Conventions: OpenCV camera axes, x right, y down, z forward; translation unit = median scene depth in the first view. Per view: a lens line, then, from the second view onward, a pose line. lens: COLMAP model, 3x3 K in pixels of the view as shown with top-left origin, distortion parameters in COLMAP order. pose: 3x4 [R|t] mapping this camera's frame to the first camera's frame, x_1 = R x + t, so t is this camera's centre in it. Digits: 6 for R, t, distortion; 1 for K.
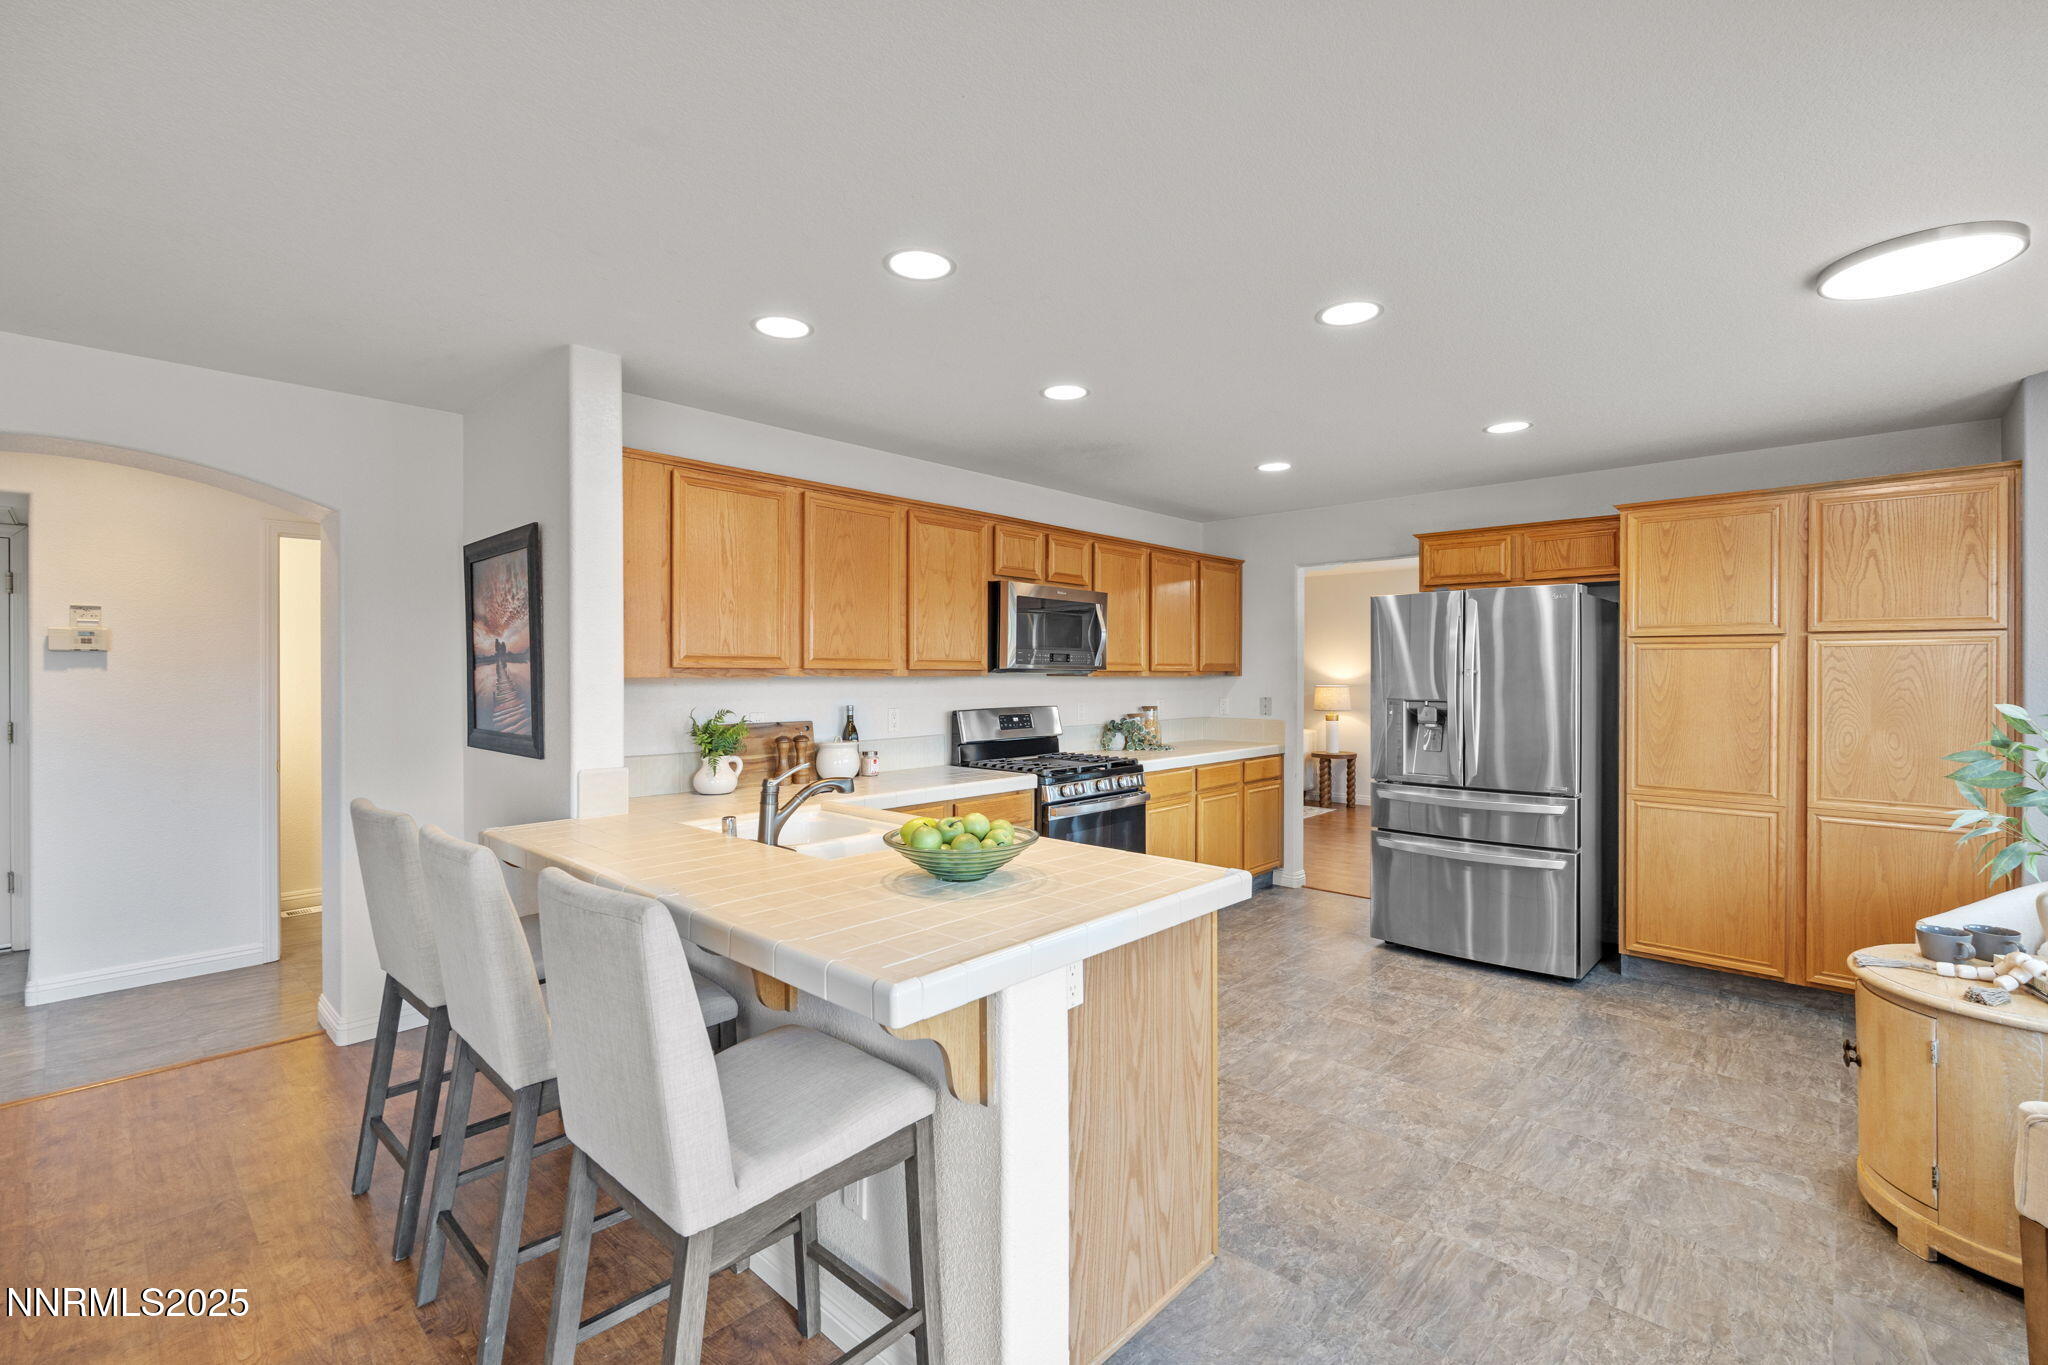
lens RADIAL K [[897.9, 0, 1029.3], [0, 897.9, 683.5], [0, 0, 1]] dist [0.000447, -0.001151]
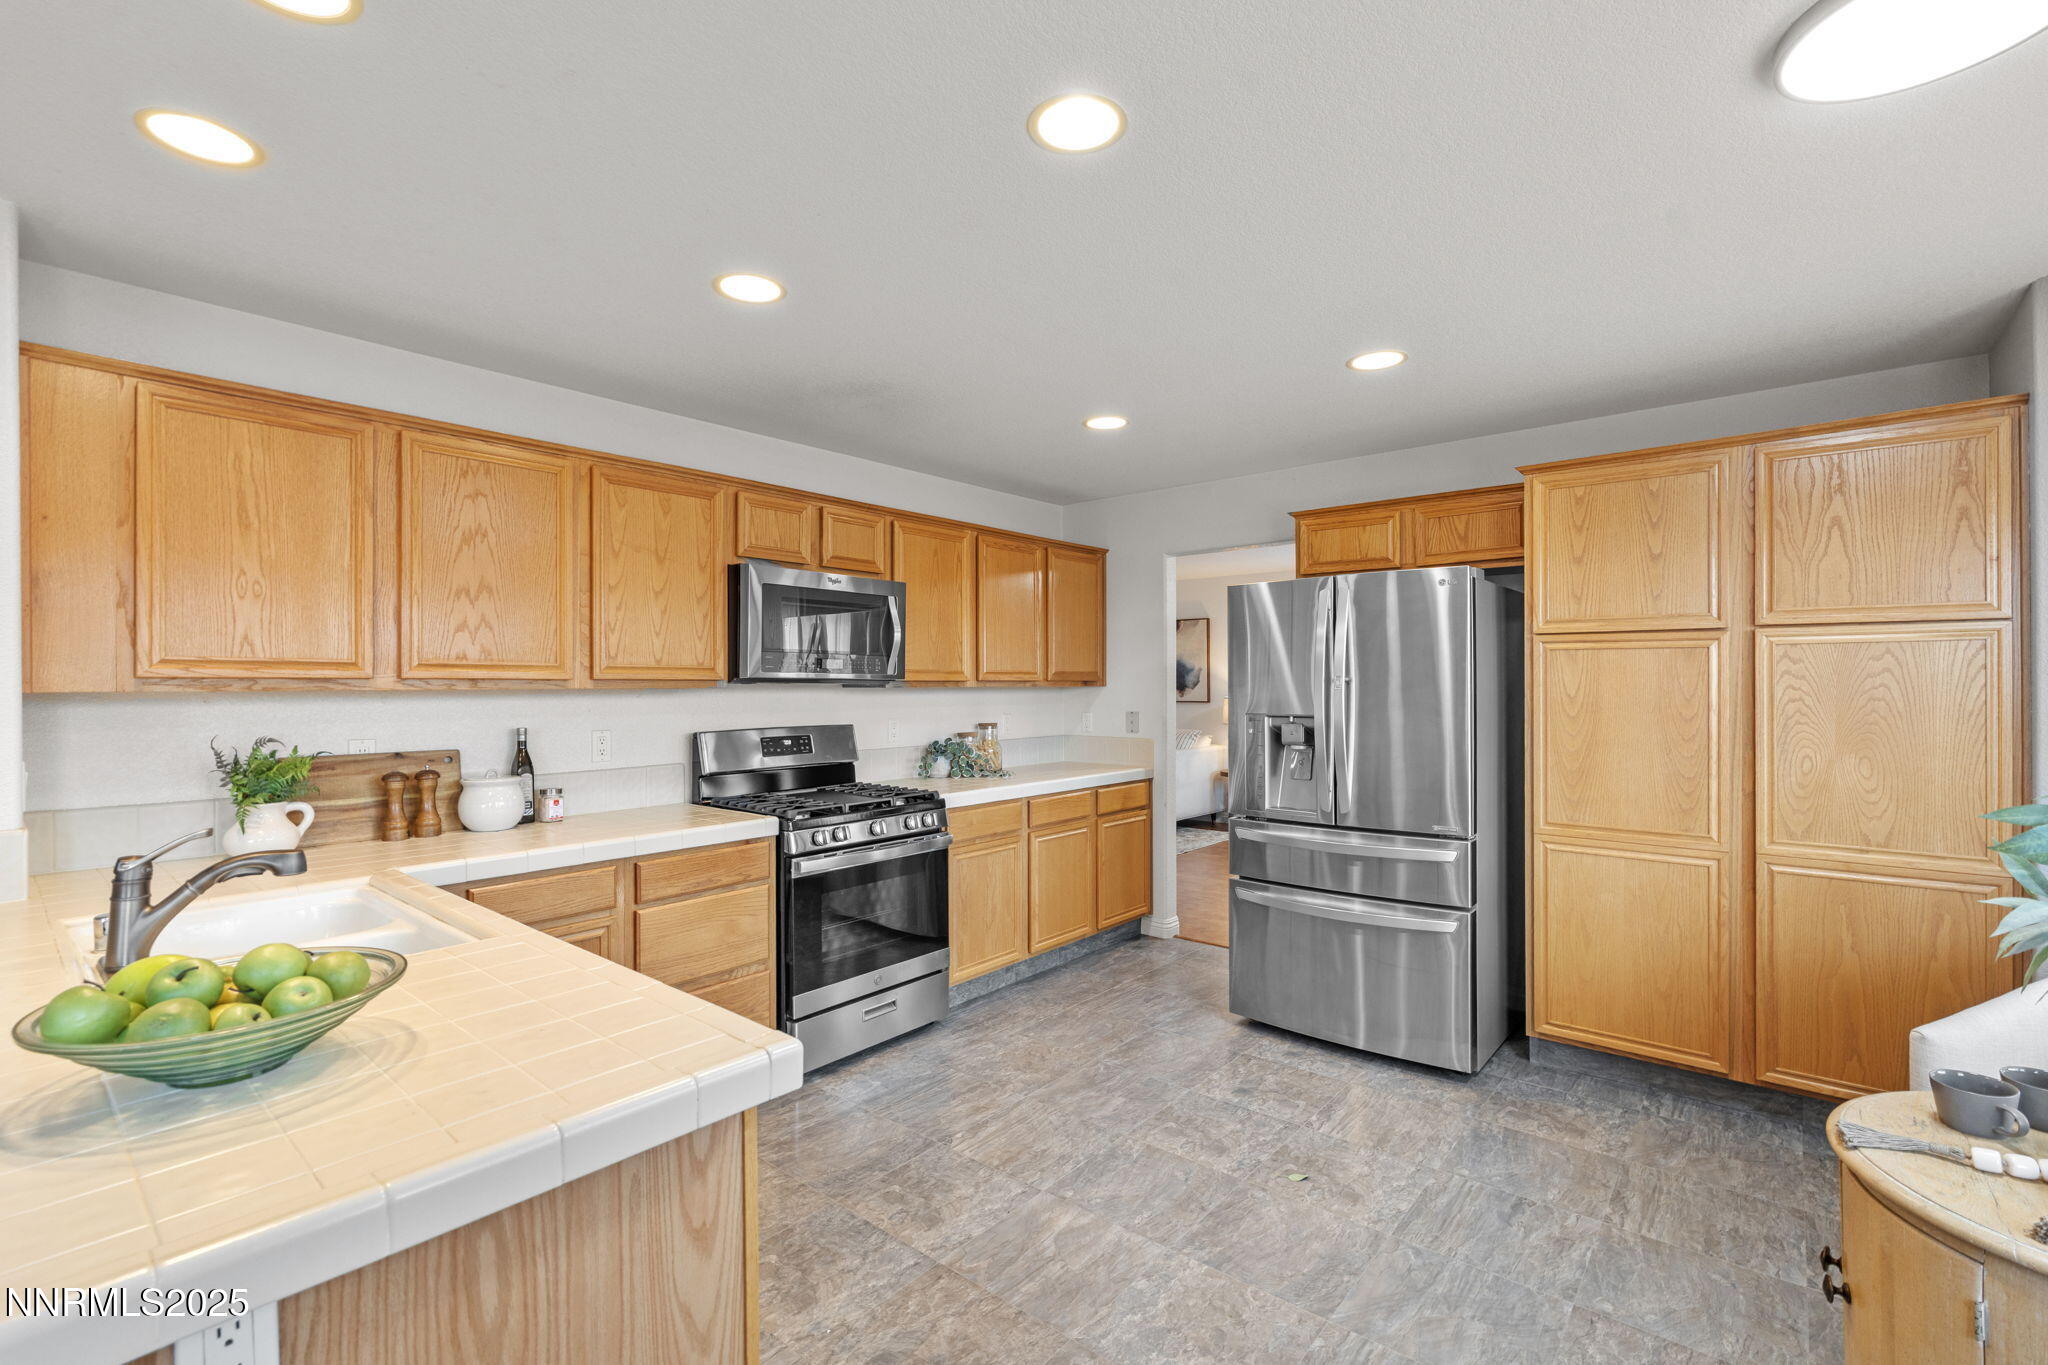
lens RADIAL K [[897.9, 0, 1037.9], [0, 897.9, 692.6], [0, 0, 1]] dist [0.000447, -0.001151]
pose [[0.998822, -0.004920, 0.048271, 0.208203], [0.005039, 0.999985, -0.002339, -0.001222], [-0.048258, 0.002579, 0.998832, 0.251829]]
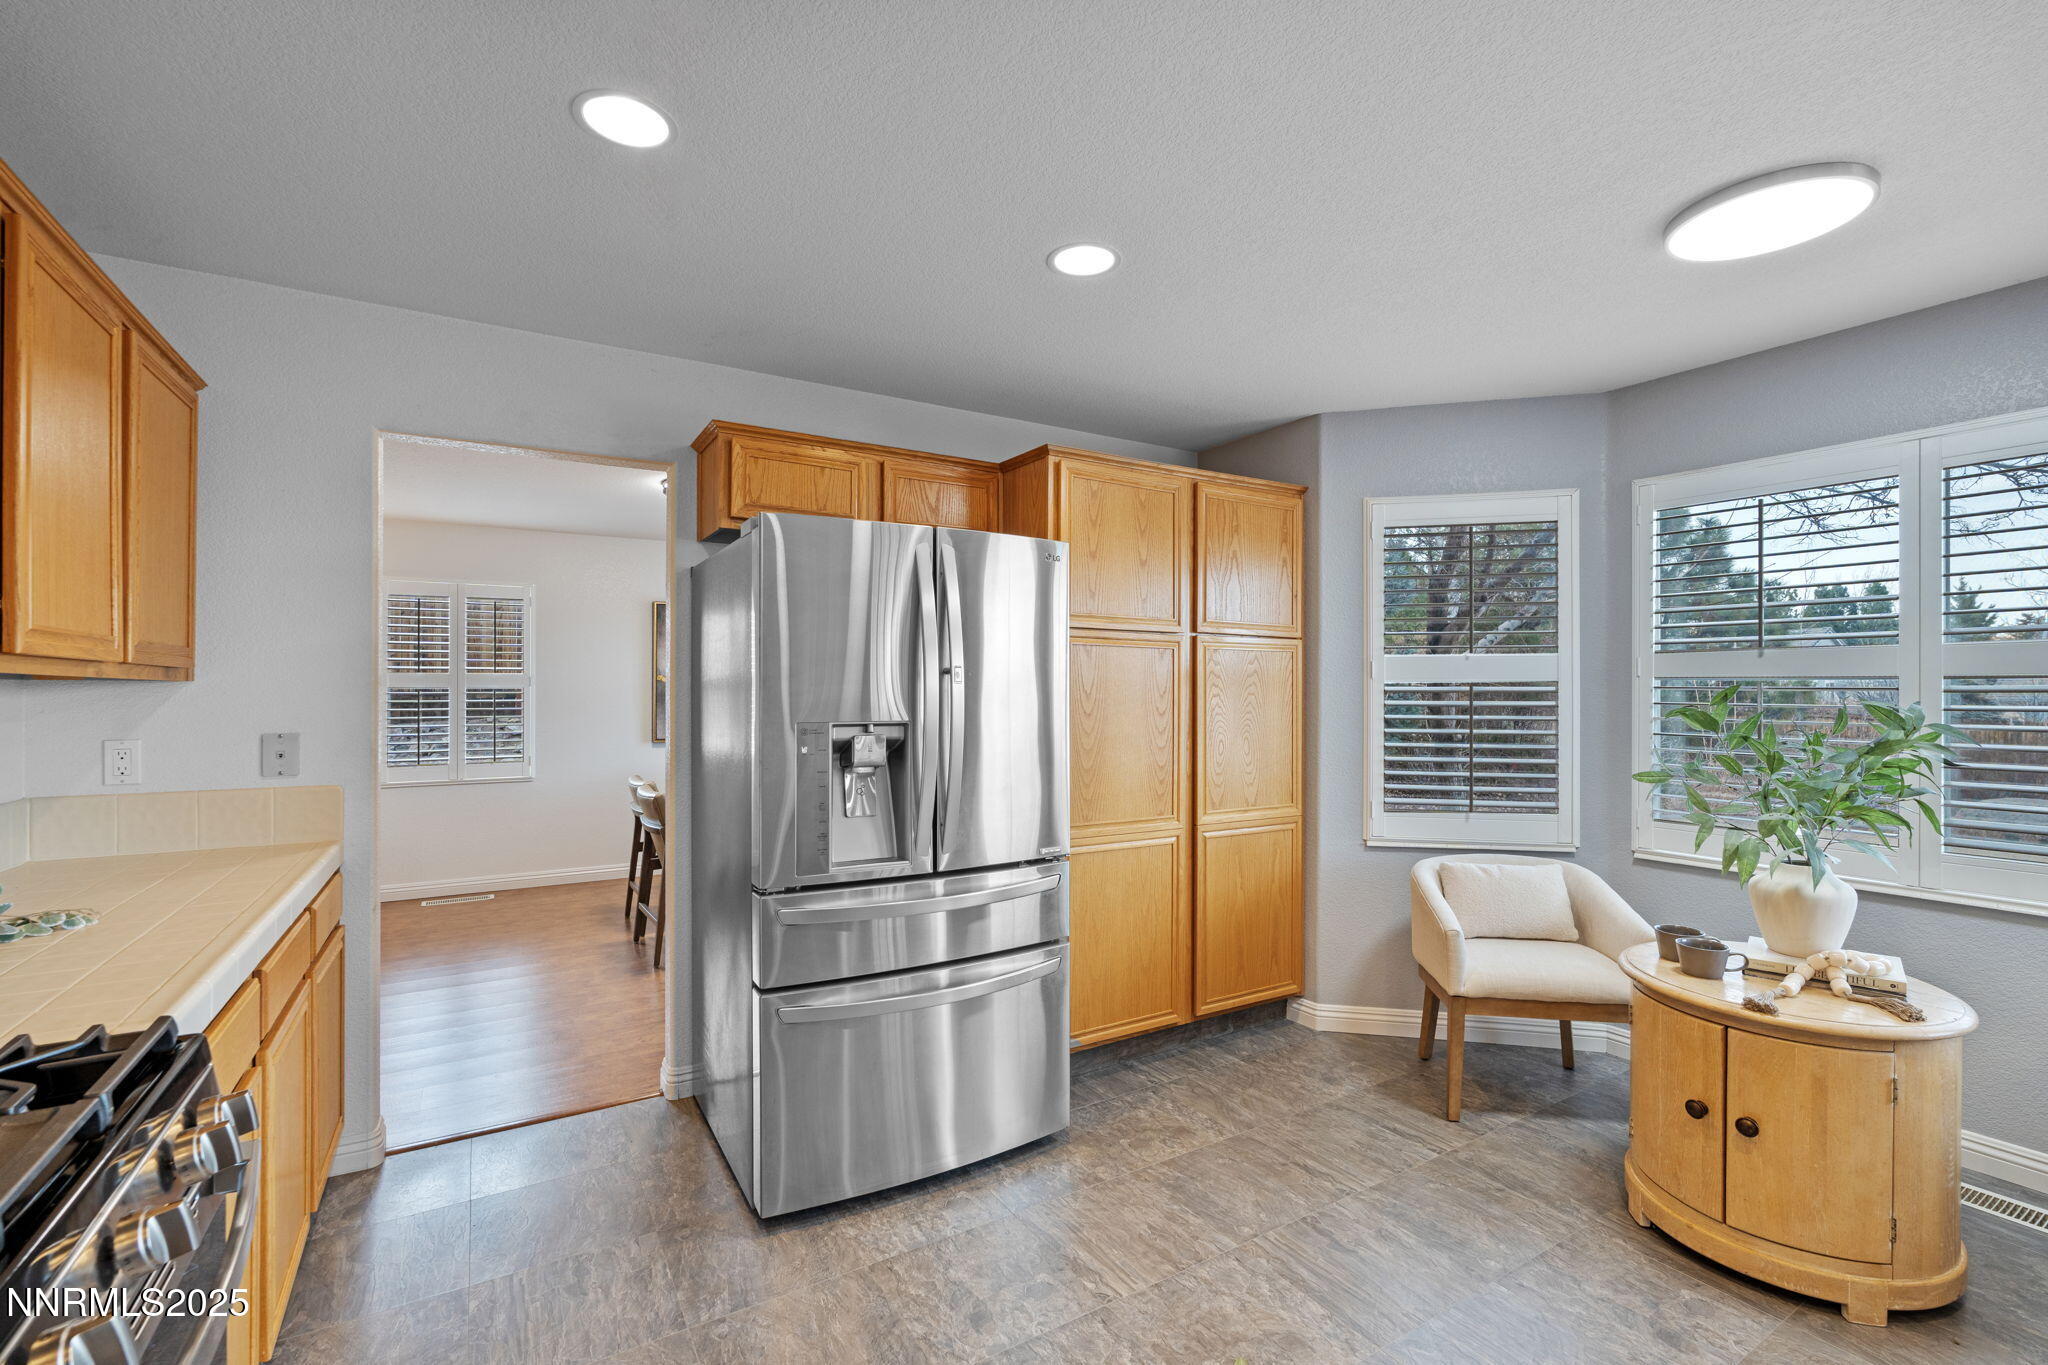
lens RADIAL K [[897.9, 0, 1020.9], [0, 897.9, 692.8], [0, 0, 1]] dist [0.000447, -0.001151]
pose [[0.279518, -0.002672, 0.960137, -0.052868], [0.012232, 0.999925, -0.000778, 0.002157], [-0.960063, 0.011962, 0.279529, 0.883764]]
